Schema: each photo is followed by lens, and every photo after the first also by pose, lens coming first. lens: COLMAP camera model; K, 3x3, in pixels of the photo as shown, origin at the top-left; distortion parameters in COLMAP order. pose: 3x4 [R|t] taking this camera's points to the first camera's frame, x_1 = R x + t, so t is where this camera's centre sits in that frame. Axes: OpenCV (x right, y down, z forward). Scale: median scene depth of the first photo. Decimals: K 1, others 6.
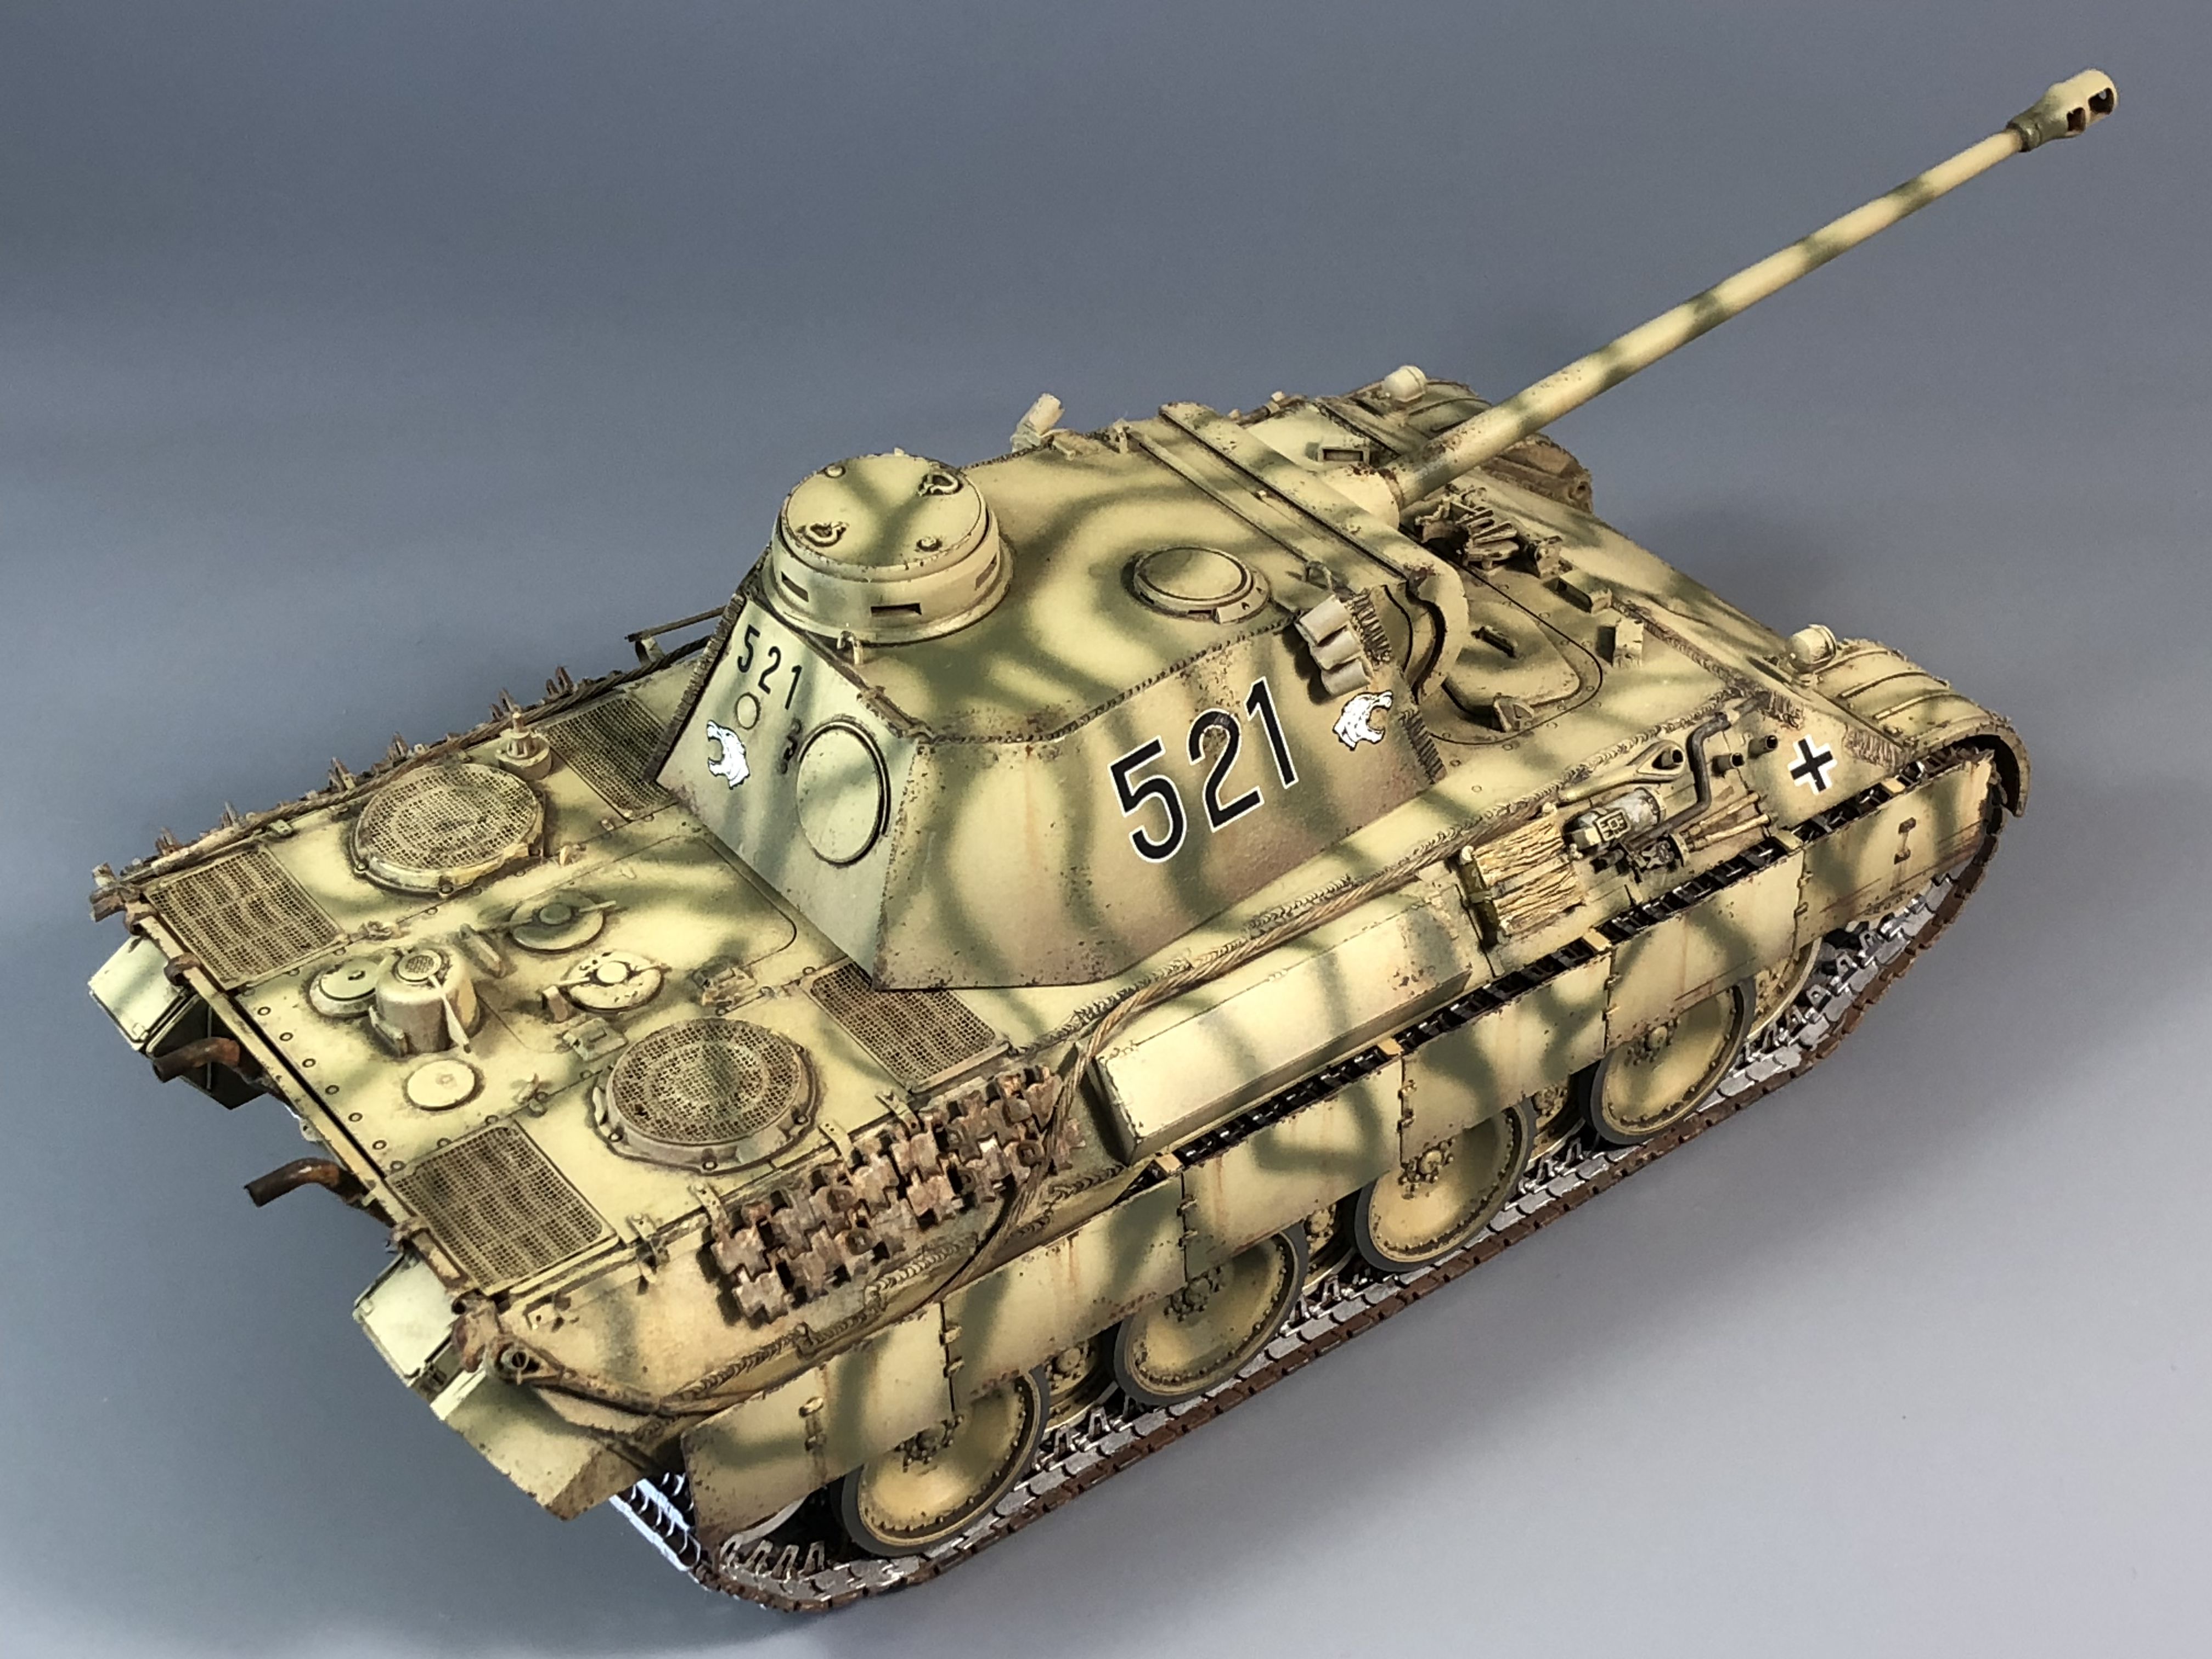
lens RADIAL K [[3694.0, 0, 1143.2], [0, 3694.0, 829.2], [0, 0, 1]] dist [0.216237, -1.267479]
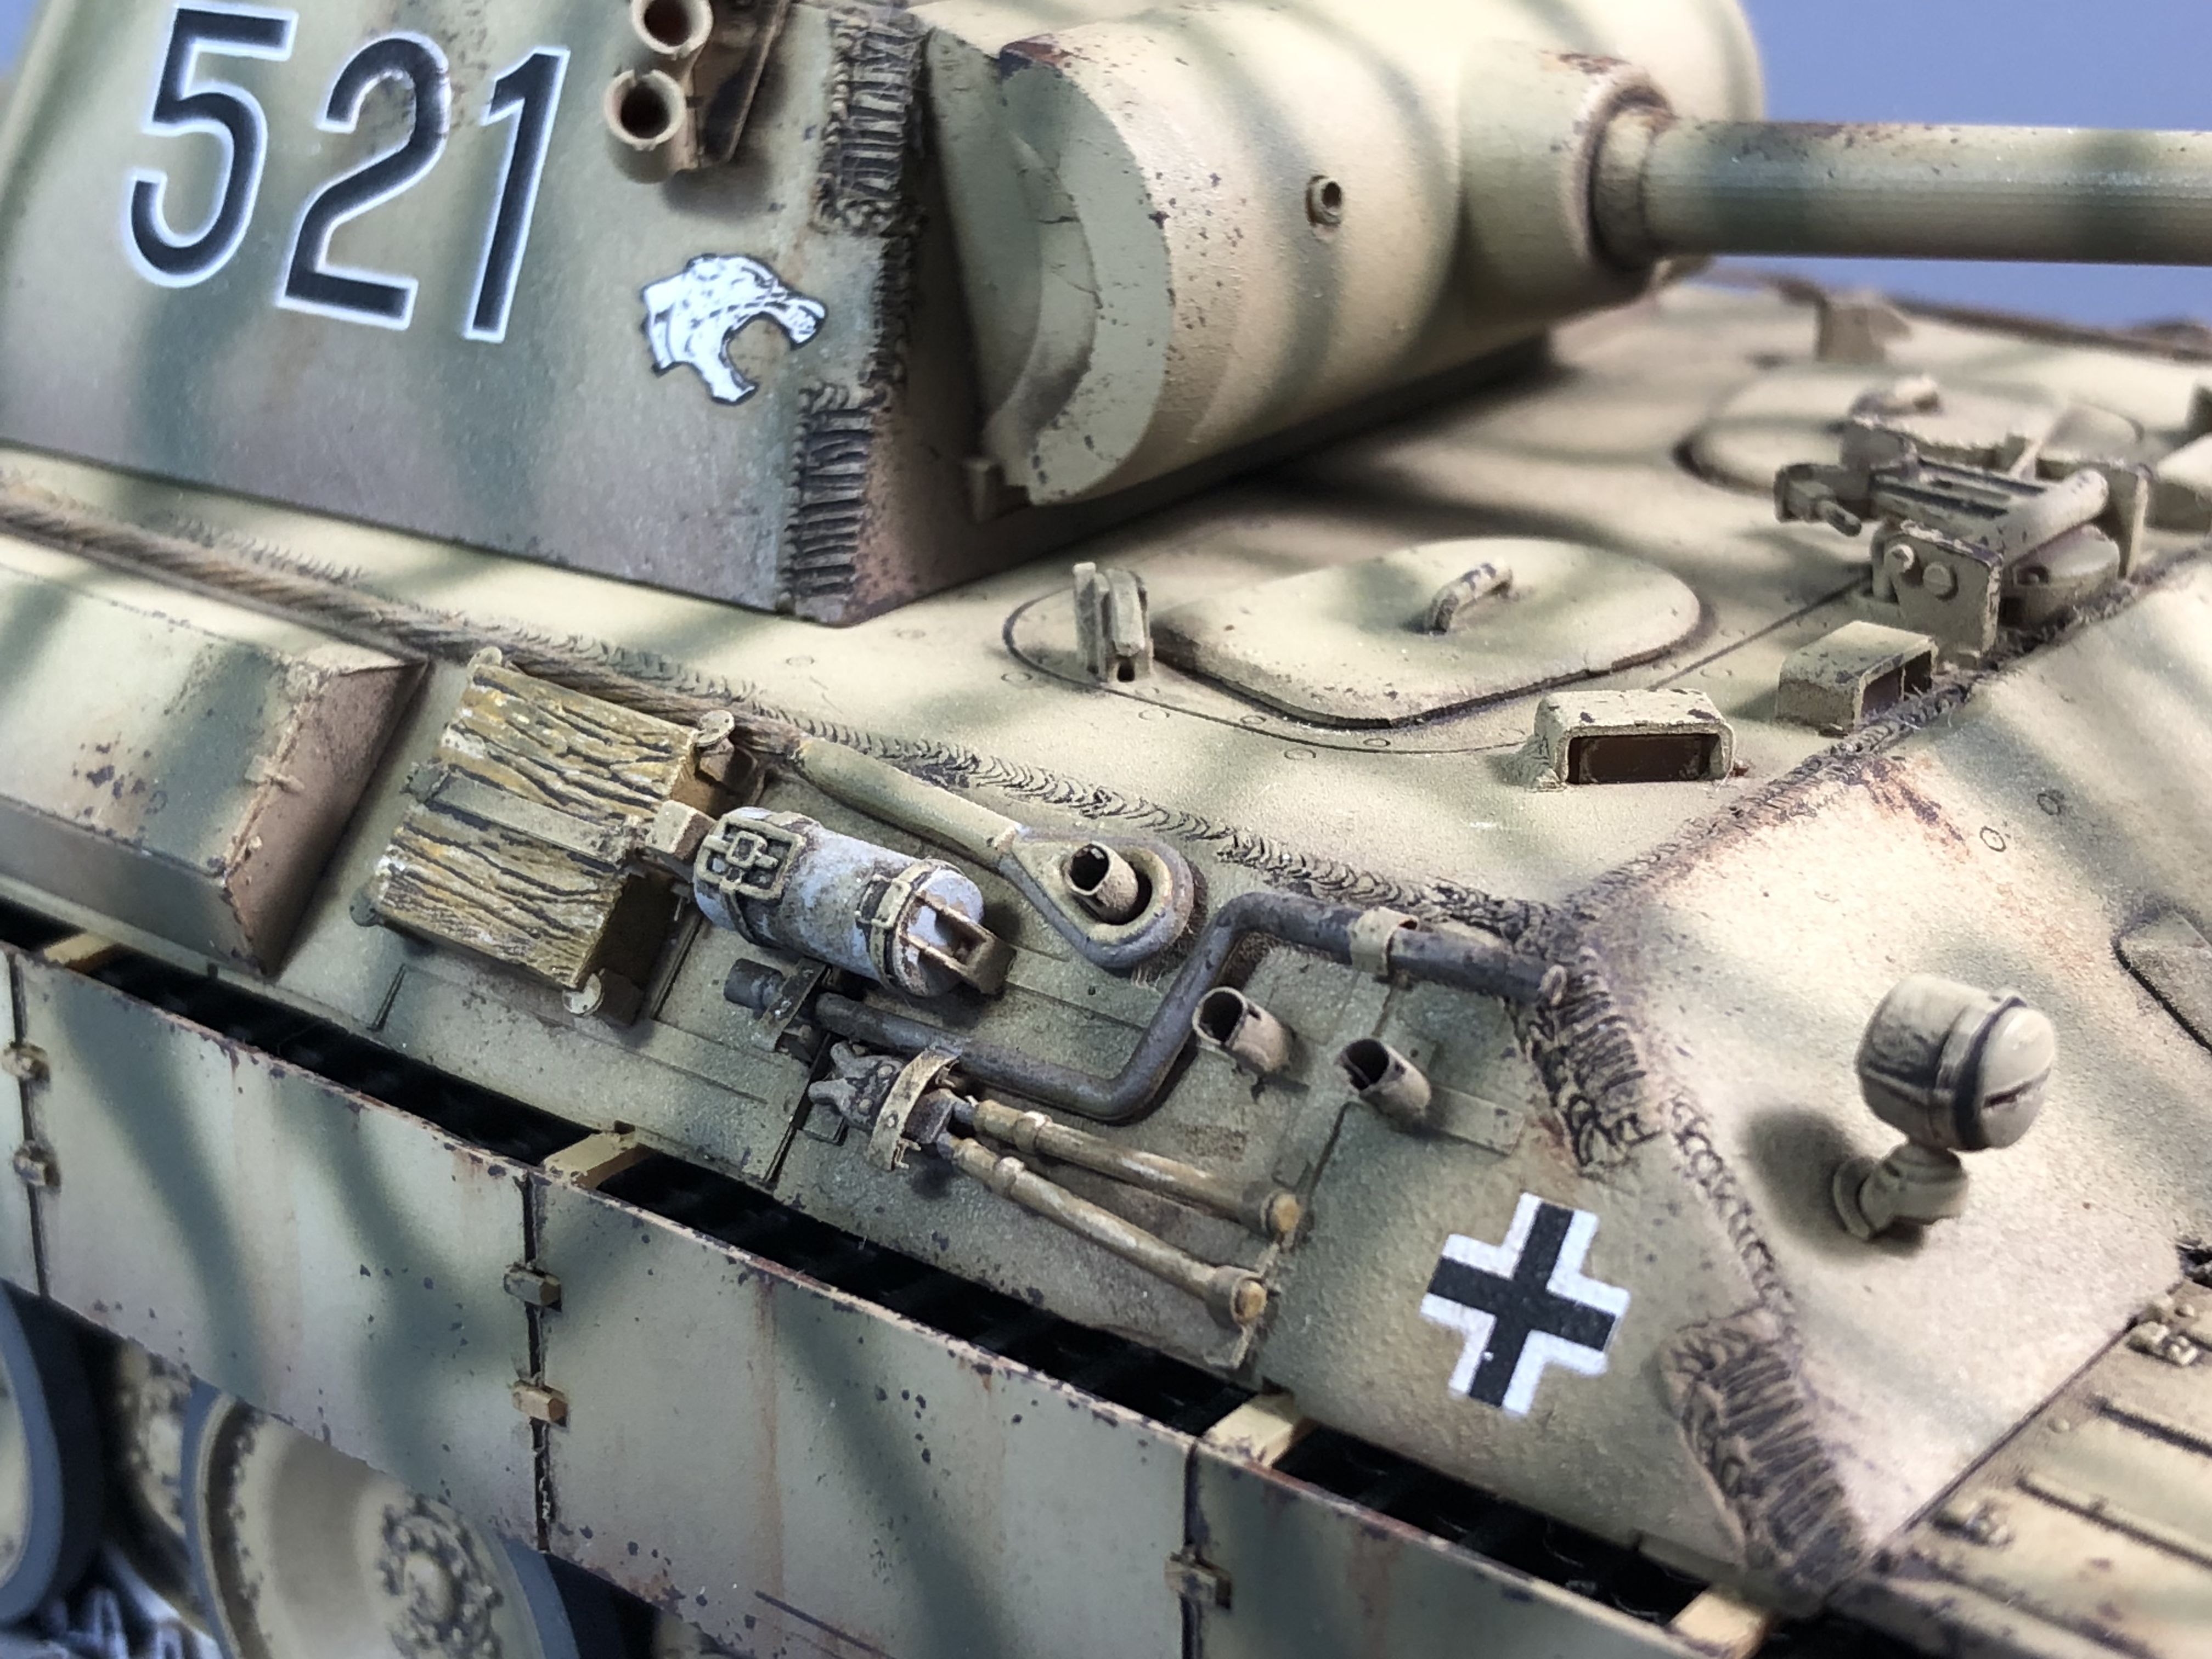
lens RADIAL K [[3686.8, 0, 1106.0], [0, 3686.8, 829.5], [0, 0, 1]] dist [0.258613, -1.360490]
pose [[0.252111, 0.369149, -0.894522, 0.440573], [-0.604967, 0.781599, 0.152045, -0.073264], [0.755285, 0.502823, 0.420373, 0.947434]]
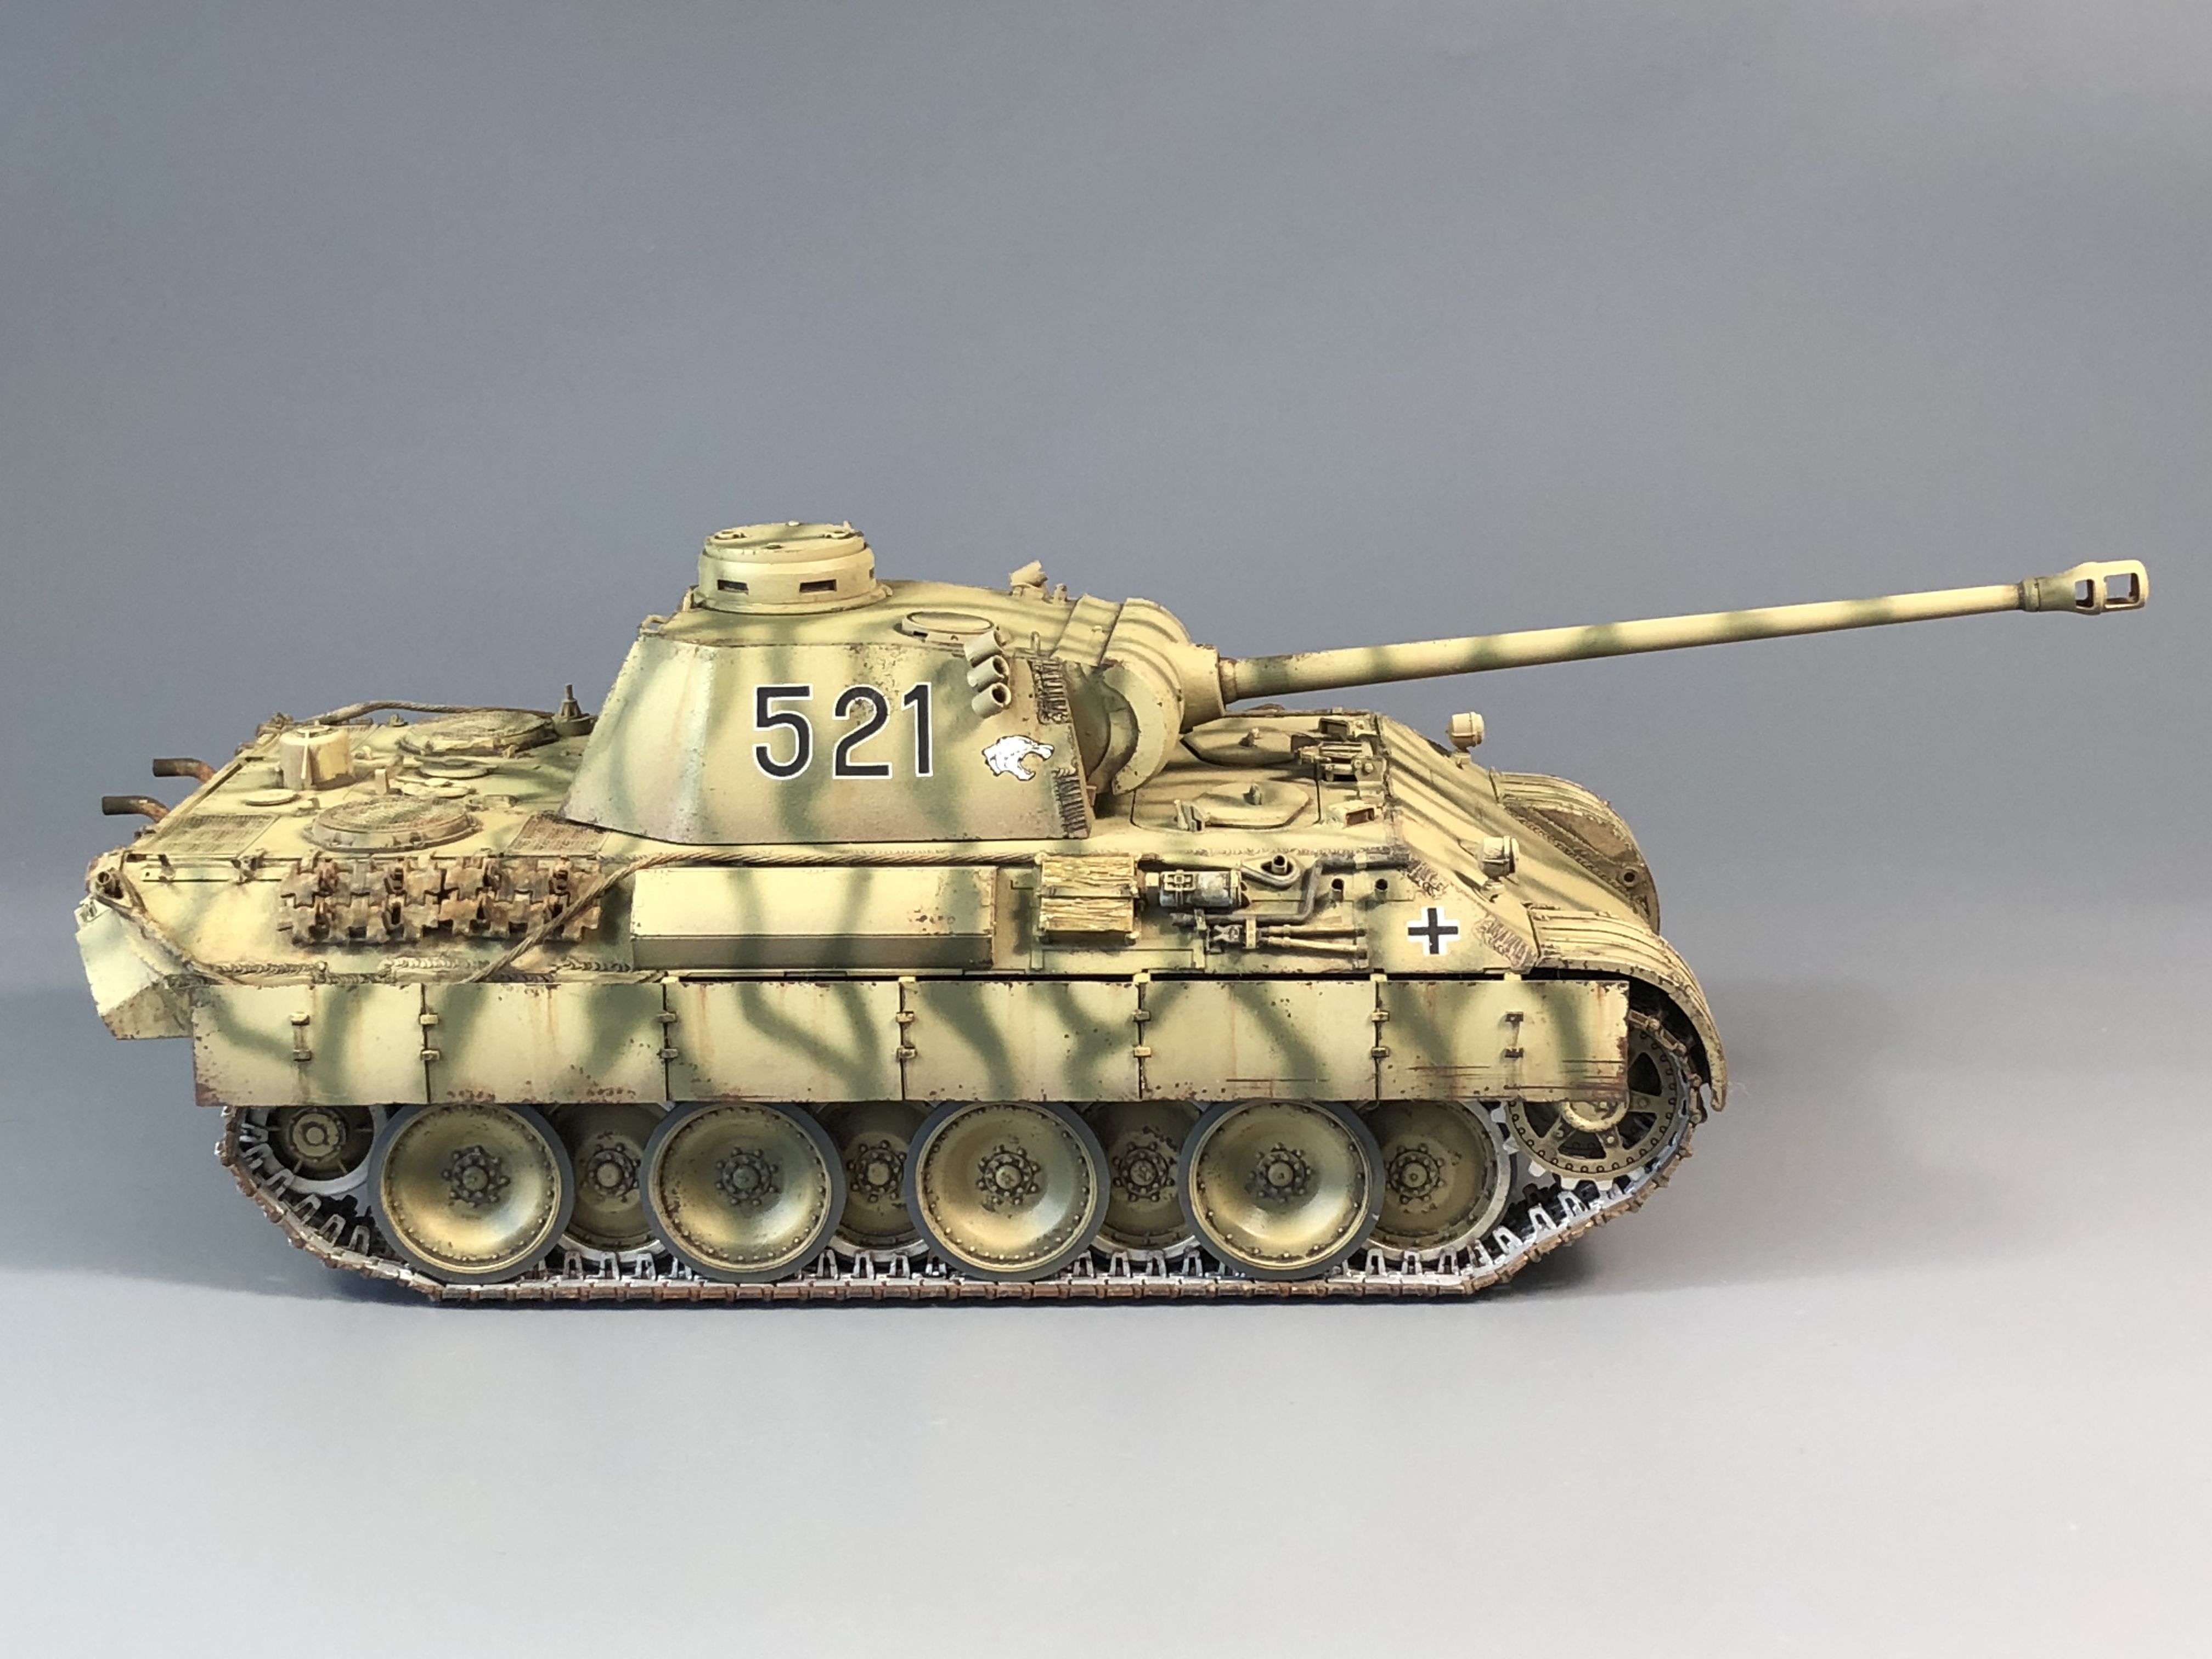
lens RADIAL K [[3590.0, 0, 1106.0], [0, 3590.0, 829.5], [0, 0, 1]] dist [0.218722, -1.443987]
pose [[0.780293, 0.152606, -0.606510, 0.823824], [-0.384221, 0.882156, -0.272350, 0.312123], [0.493474, 0.445547, 0.746975, 0.170355]]
